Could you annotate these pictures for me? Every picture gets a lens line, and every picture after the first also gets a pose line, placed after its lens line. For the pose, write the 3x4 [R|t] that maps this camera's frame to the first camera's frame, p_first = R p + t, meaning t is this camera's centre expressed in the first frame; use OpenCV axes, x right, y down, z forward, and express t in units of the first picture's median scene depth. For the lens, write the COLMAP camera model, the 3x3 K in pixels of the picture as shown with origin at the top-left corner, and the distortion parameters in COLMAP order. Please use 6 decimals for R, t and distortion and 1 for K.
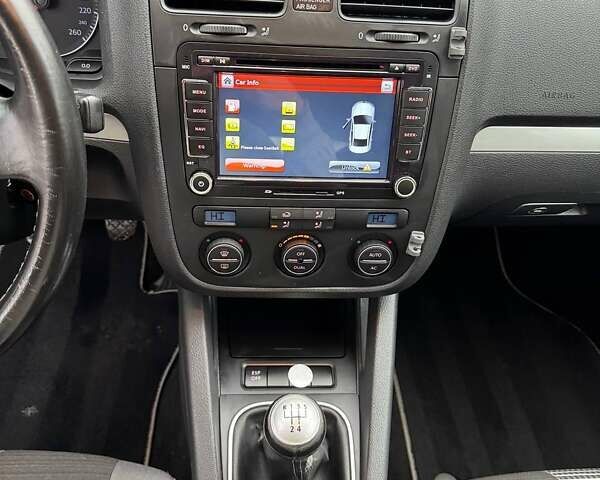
lens RADIAL K [[570.6, 0, 300.0], [0, 570.6, 240.0], [0, 0, 1]] dist [-0.002681, -0.011702]
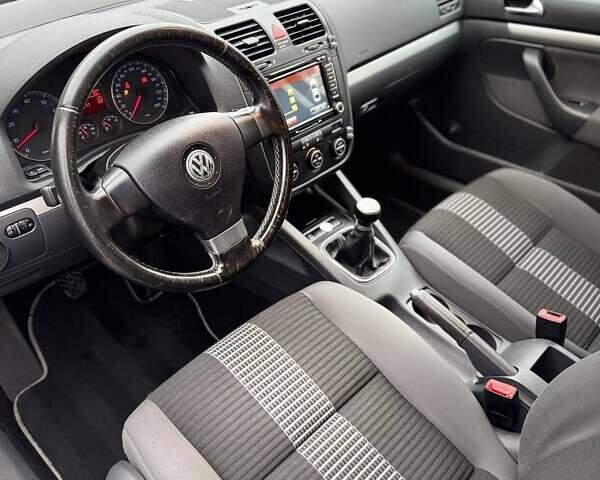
lens RADIAL K [[570.6, 0, 300.0], [0, 570.6, 240.0], [0, 0, 1]] dist [-0.002681, -0.011702]
pose [[0.722583, -0.471379, 0.505644, -1.279832], [0.508872, 0.857787, 0.072463, 0.108721], [-0.467893, 0.204947, 0.859694, -0.731992]]
